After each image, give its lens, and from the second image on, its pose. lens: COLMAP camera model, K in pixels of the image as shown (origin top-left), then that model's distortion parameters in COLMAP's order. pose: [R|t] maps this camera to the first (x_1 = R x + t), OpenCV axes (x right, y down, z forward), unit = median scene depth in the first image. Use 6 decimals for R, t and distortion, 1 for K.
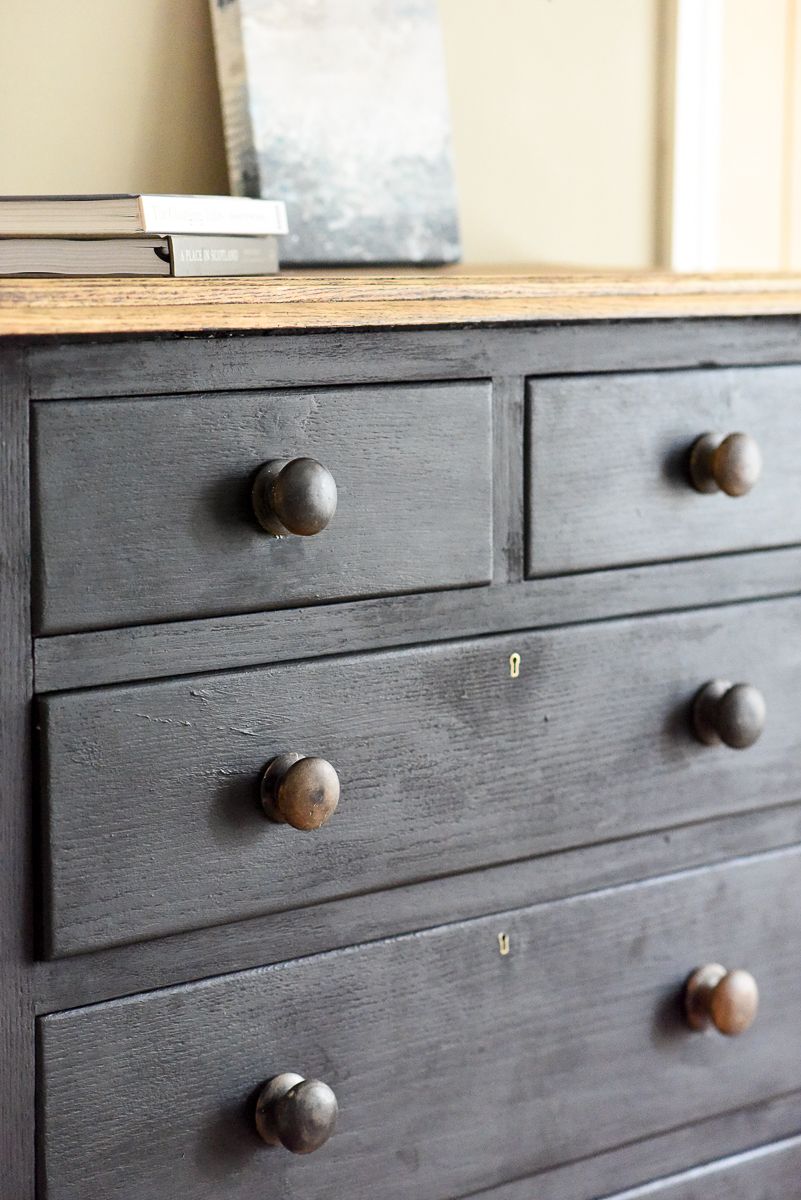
lens RADIAL K [[2898.2, 0, 400.5], [0, 2898.2, 600.0], [0, 0, 1]] dist [0.010457, 0.751311]
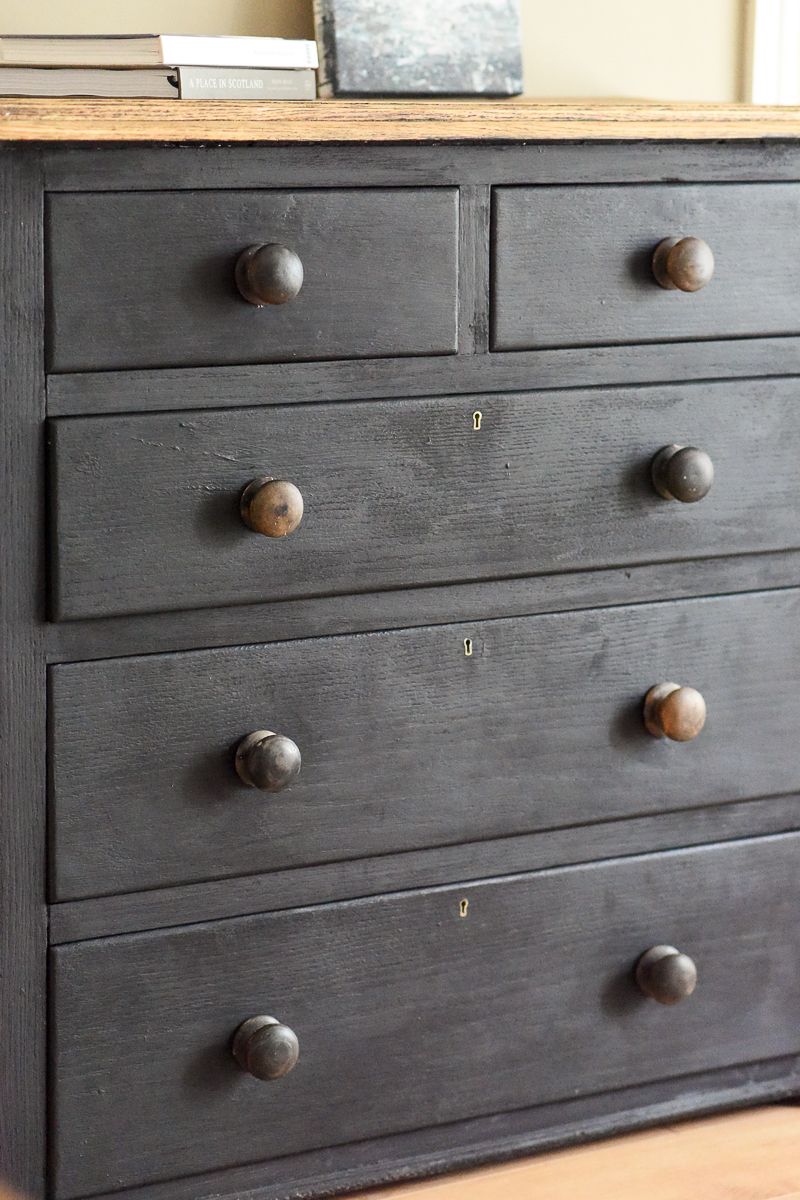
lens RADIAL K [[3039.8, 0, 400.6], [0, 3039.8, 574.2], [0, 0, 1]] dist [0.038348, 0.213459]
pose [[0.981075, 0.040744, -0.189293, 0.268247], [-0.033887, 0.998652, 0.039320, 0.040018], [0.190640, -0.032162, 0.981133, -0.293780]]
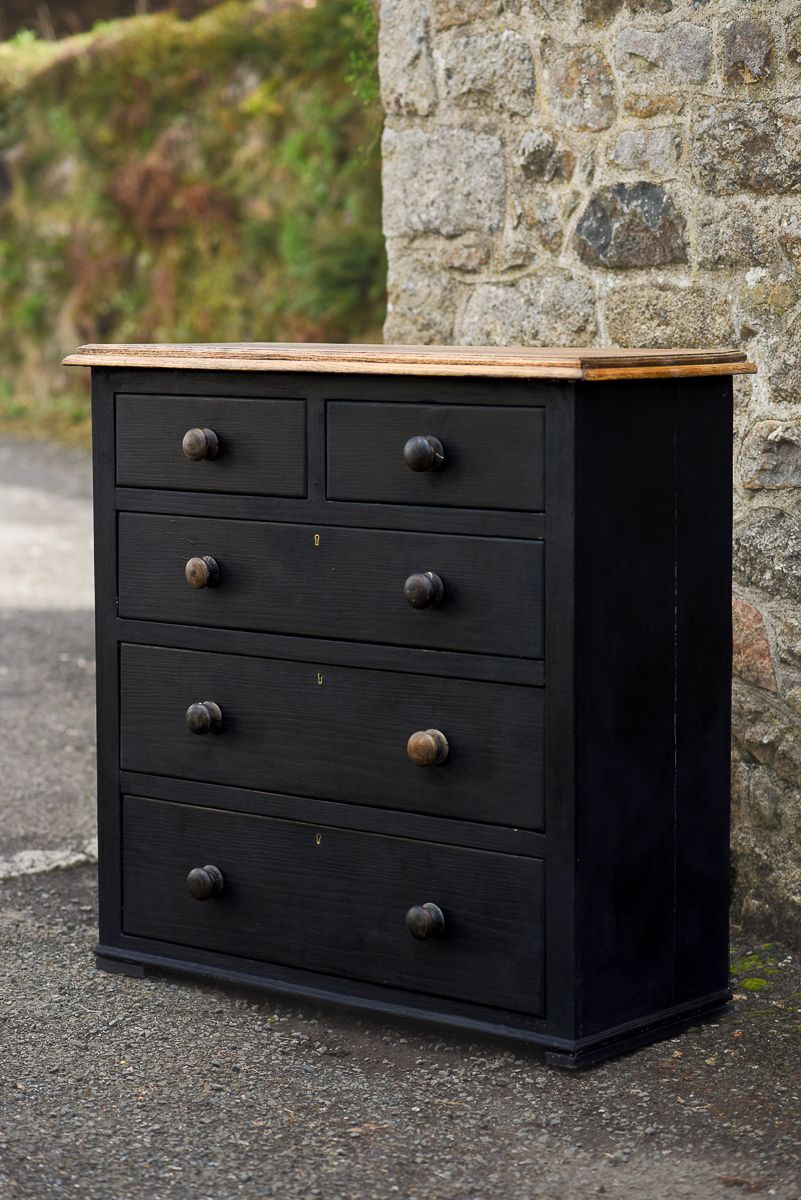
lens RADIAL K [[2898.2, 0, 400.5], [0, 2898.2, 600.0], [0, 0, 1]] dist [0.010457, 0.751311]
pose [[0.142236, 0.104665, -0.984284, 2.167516], [-0.130410, 0.987707, 0.086183, -0.126021], [0.981205, 0.116102, 0.154137, 0.789022]]
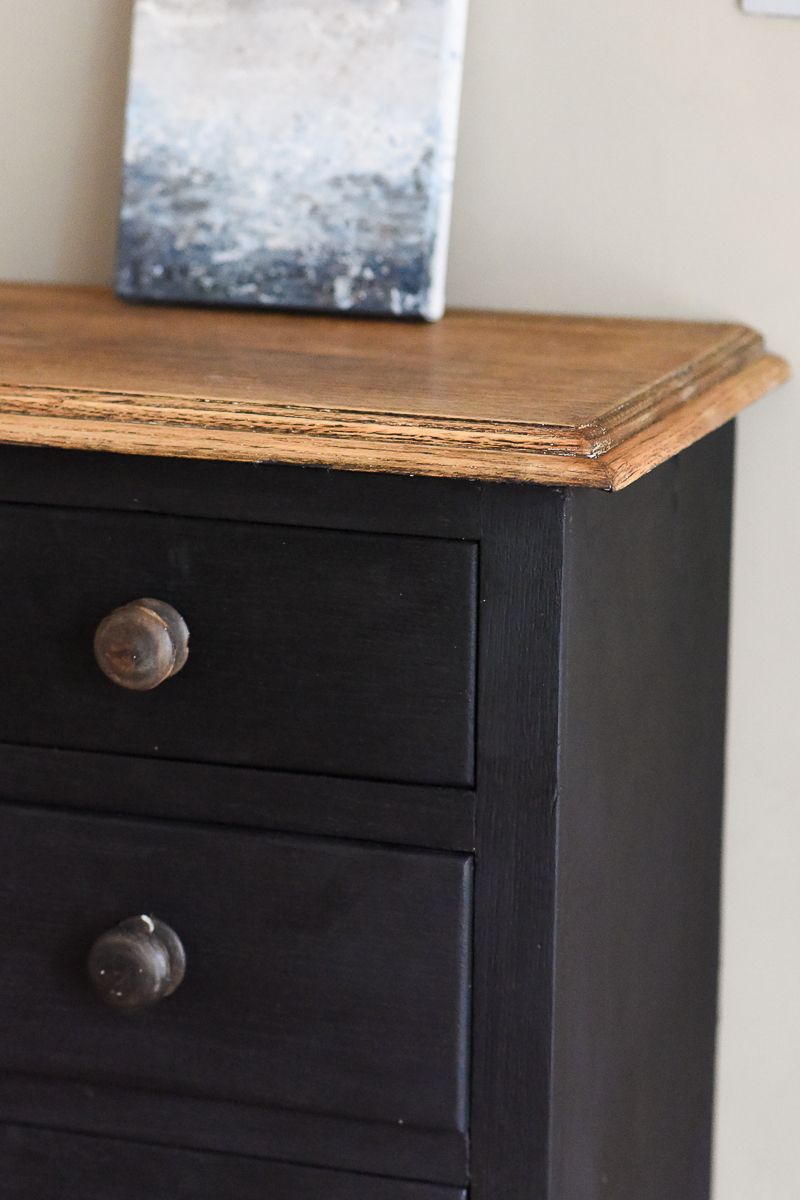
lens RADIAL K [[3466.7, 0, 400.0], [0, 3466.7, 600.0], [0, 0, 1]] dist [0.089630, -0.713946]
pose [[0.469460, 0.199700, -0.860074, 1.027164], [-0.125361, 0.979295, 0.158955, -0.234727], [0.874009, 0.033197, 0.484774, 0.687537]]
